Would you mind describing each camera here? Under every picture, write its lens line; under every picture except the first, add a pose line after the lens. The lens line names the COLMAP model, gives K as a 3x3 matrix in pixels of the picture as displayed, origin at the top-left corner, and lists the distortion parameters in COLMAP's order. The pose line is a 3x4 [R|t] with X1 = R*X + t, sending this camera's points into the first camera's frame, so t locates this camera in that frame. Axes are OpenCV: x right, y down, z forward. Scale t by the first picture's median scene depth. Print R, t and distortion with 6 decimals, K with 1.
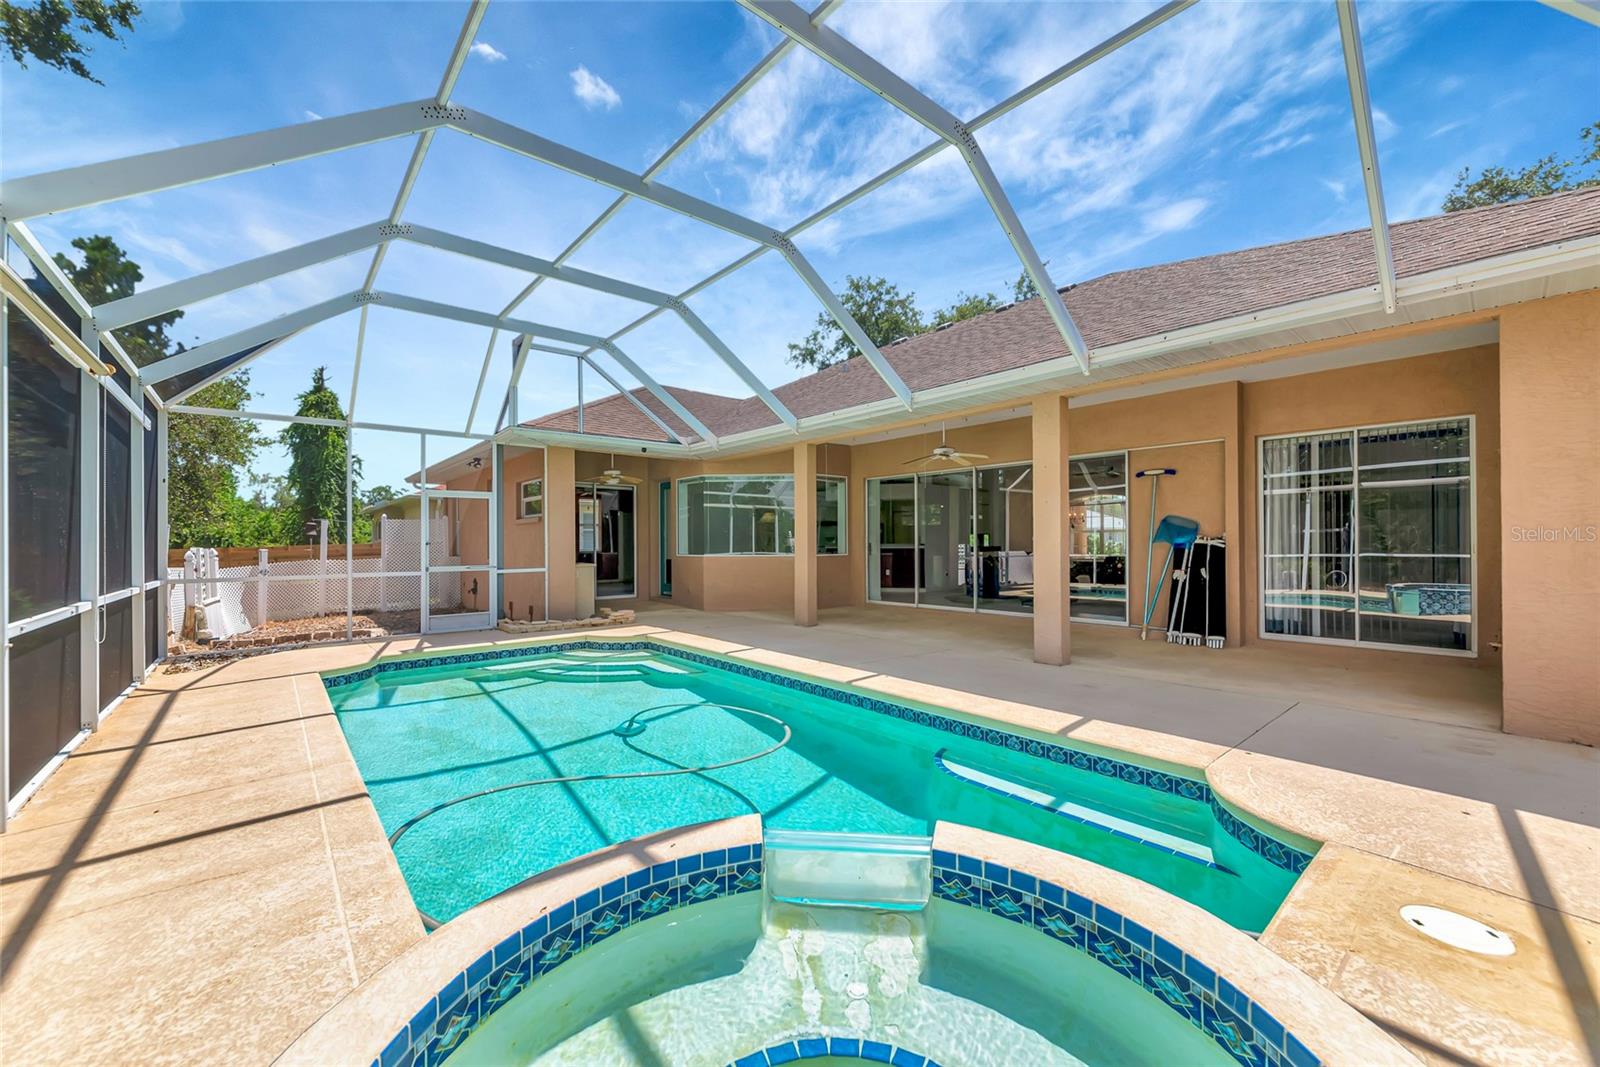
lens RADIAL K [[631.2, 0, 800.2], [0, 631.2, 538.9], [0, 0, 1]] dist [-0.011142, -0.000190]
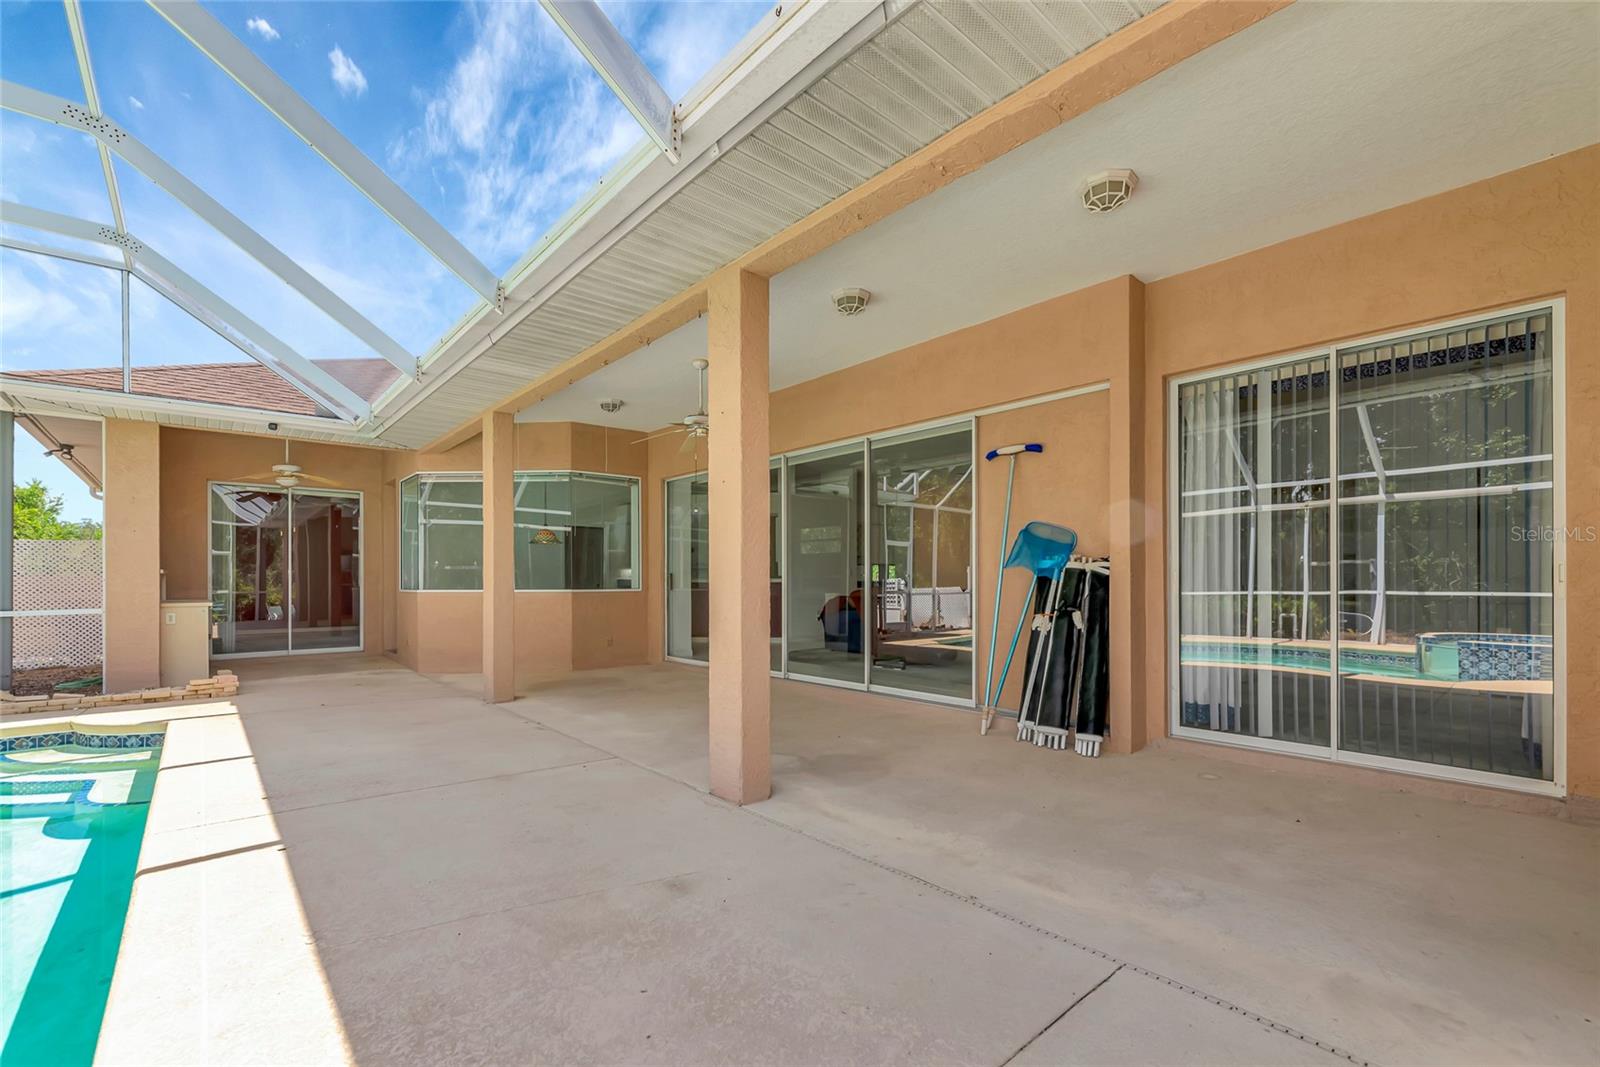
lens RADIAL K [[693.0, 0, 805.7], [0, 693.0, 579.1], [0, 0, 1]] dist [-0.001878, -0.000277]
pose [[0.999819, 0.002231, 0.018881, 0.380750], [-0.002325, 0.999985, 0.004945, 0.014739], [-0.018869, -0.004988, 0.999810, 0.372401]]
